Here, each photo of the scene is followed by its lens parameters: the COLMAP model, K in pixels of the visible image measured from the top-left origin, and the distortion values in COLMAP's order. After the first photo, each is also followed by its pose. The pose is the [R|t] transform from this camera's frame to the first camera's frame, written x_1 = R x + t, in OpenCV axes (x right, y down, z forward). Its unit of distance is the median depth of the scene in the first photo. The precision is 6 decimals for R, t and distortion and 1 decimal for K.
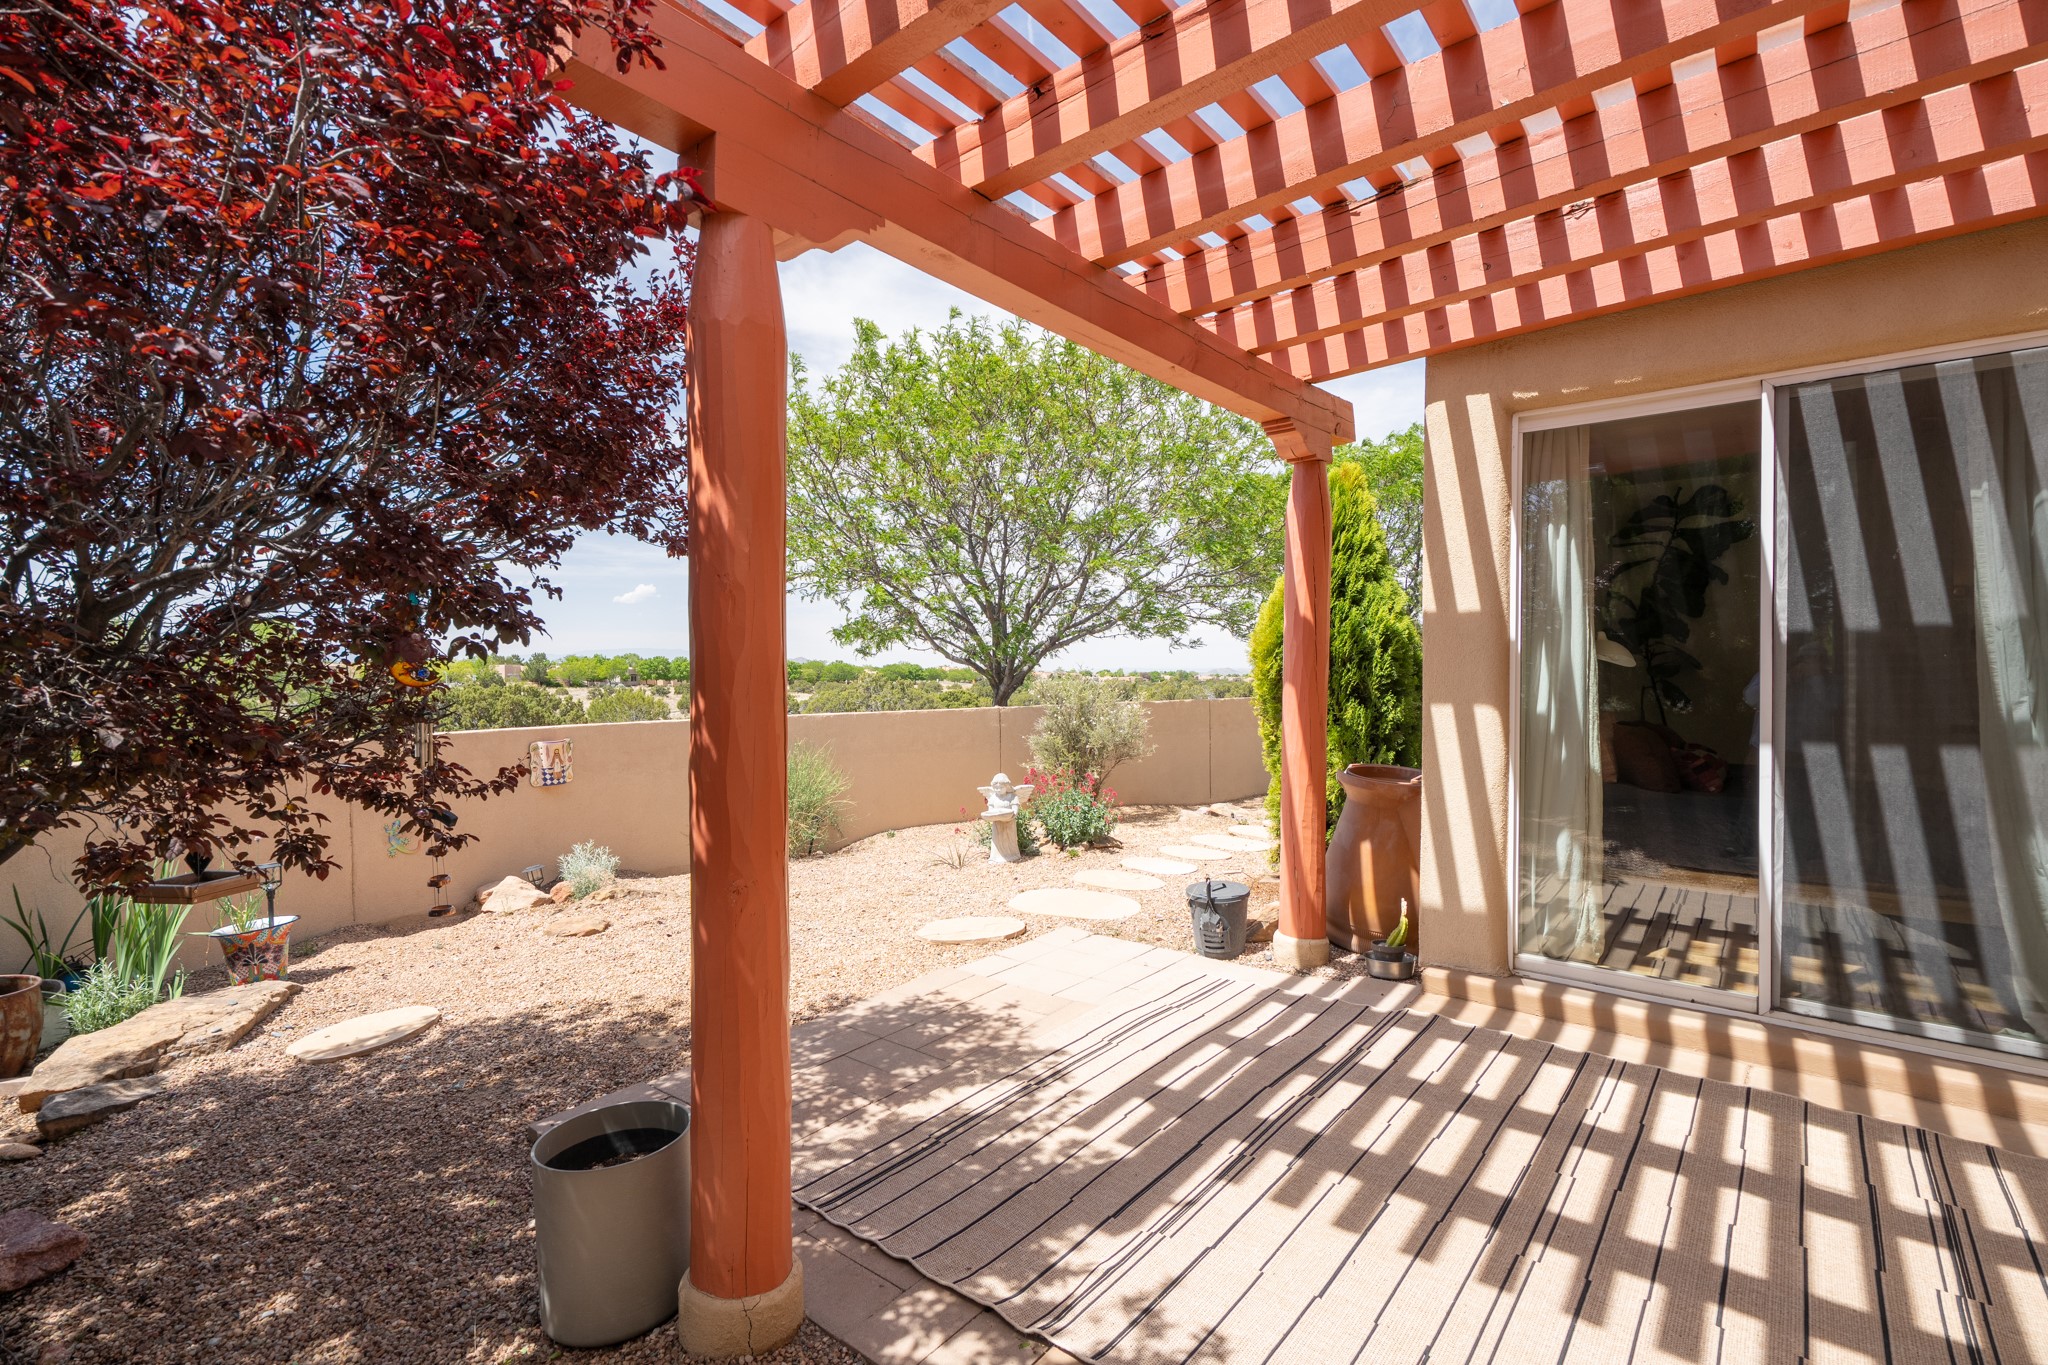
lens RADIAL K [[941.2, 0, 985.2], [0, 941.2, 681.8], [0, 0, 1]] dist [0.000882, 0.000252]
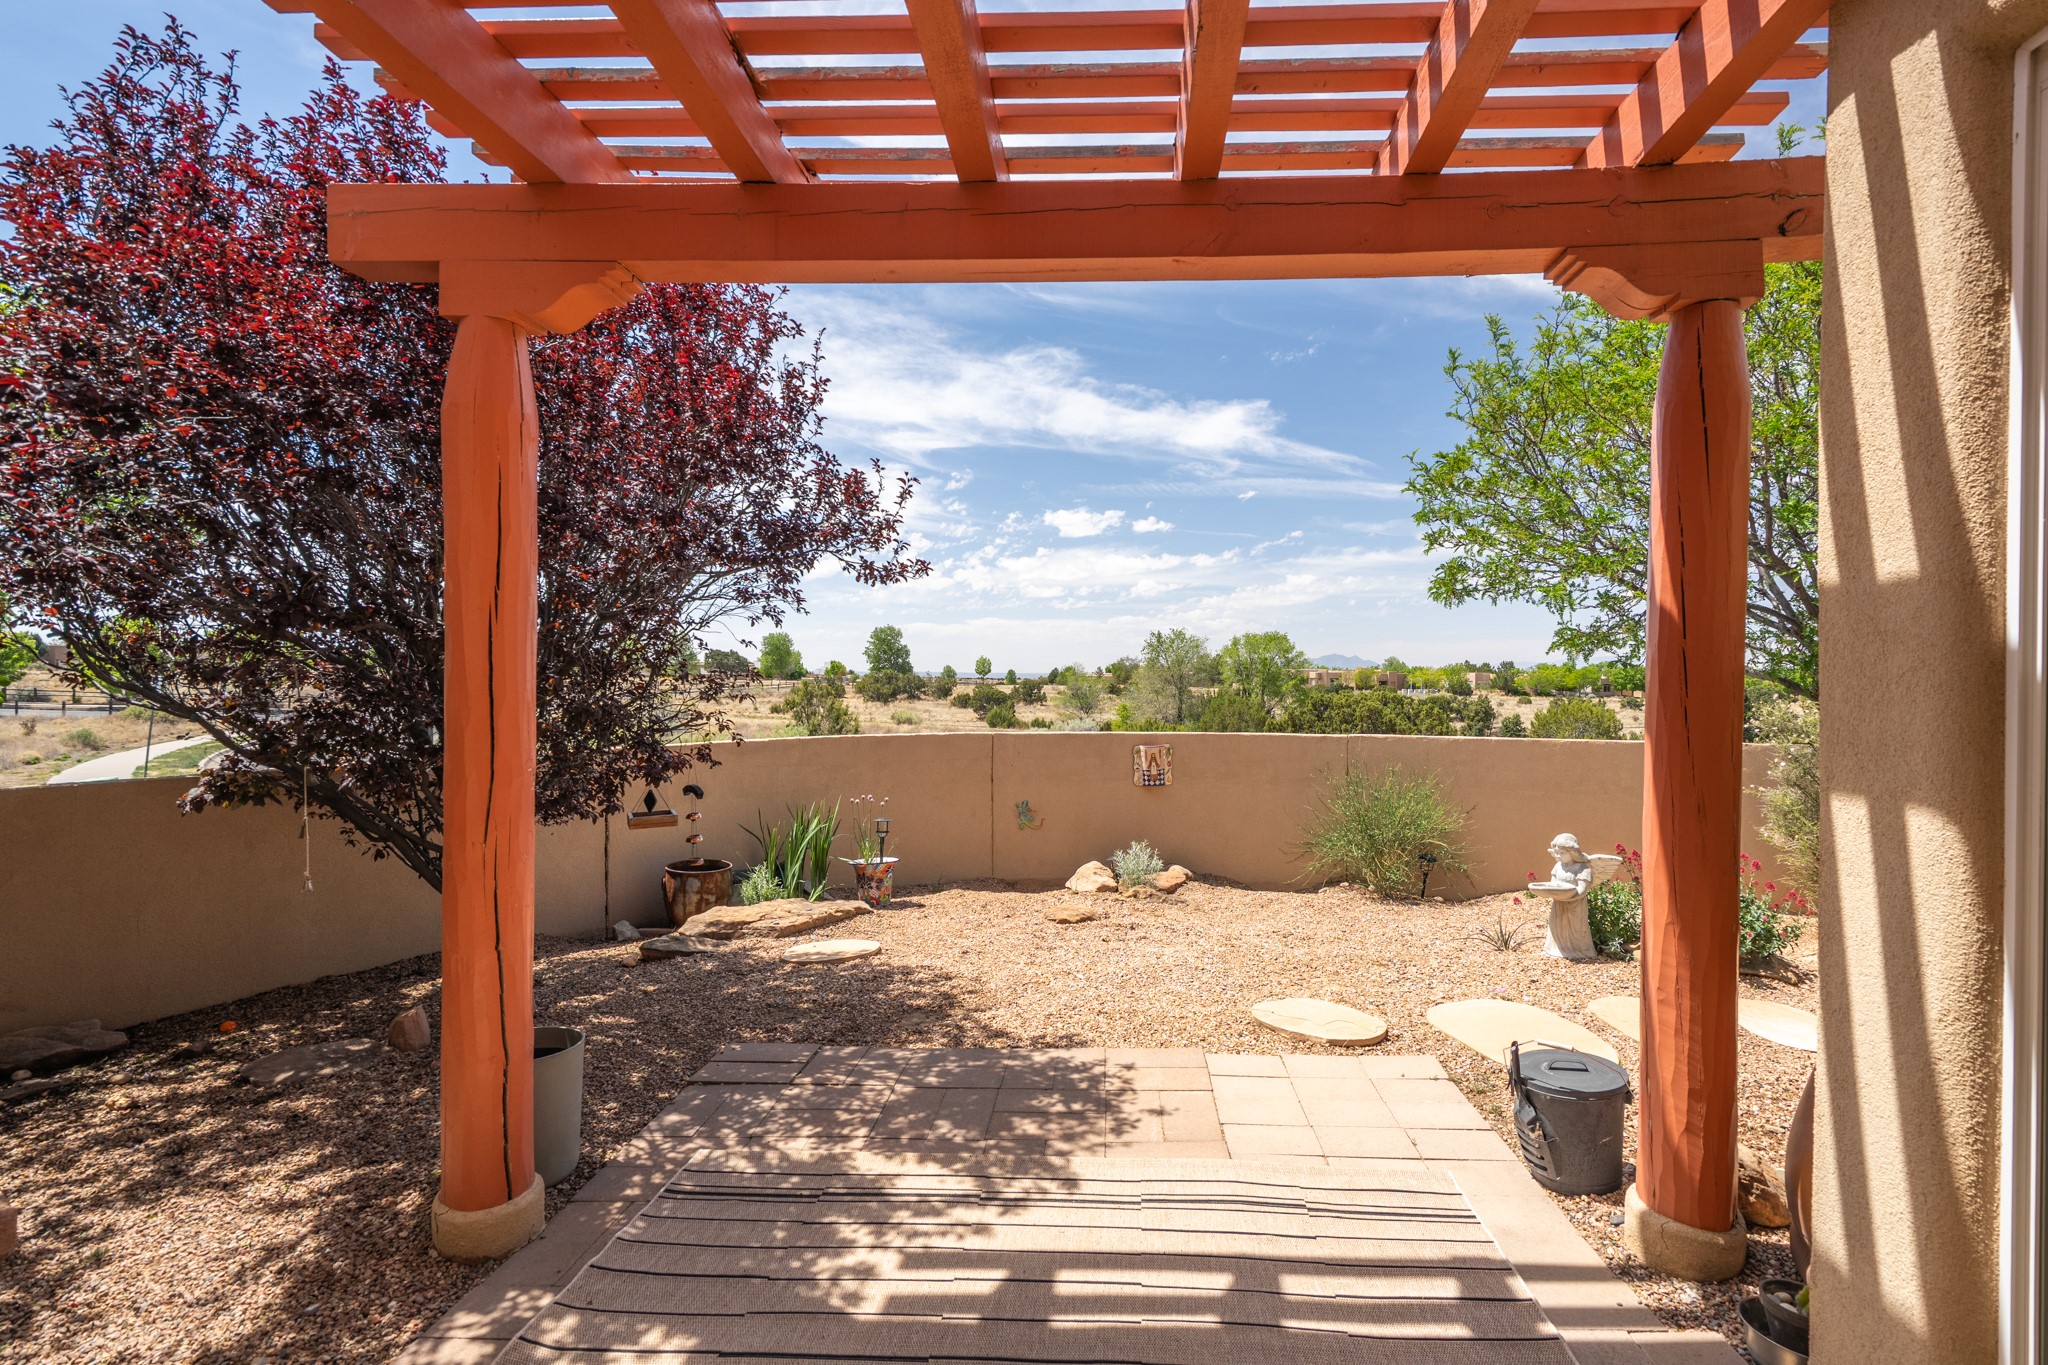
lens RADIAL K [[914.8, 0, 1024.0], [0, 914.8, 682.5], [0, 0, 1]] dist [-0.002732, -0.000241]
pose [[0.611049, 0.015028, -0.791450, 0.601790], [-0.021551, 0.999765, 0.002344, -0.022025], [0.791299, 0.015624, 0.611229, 0.458734]]
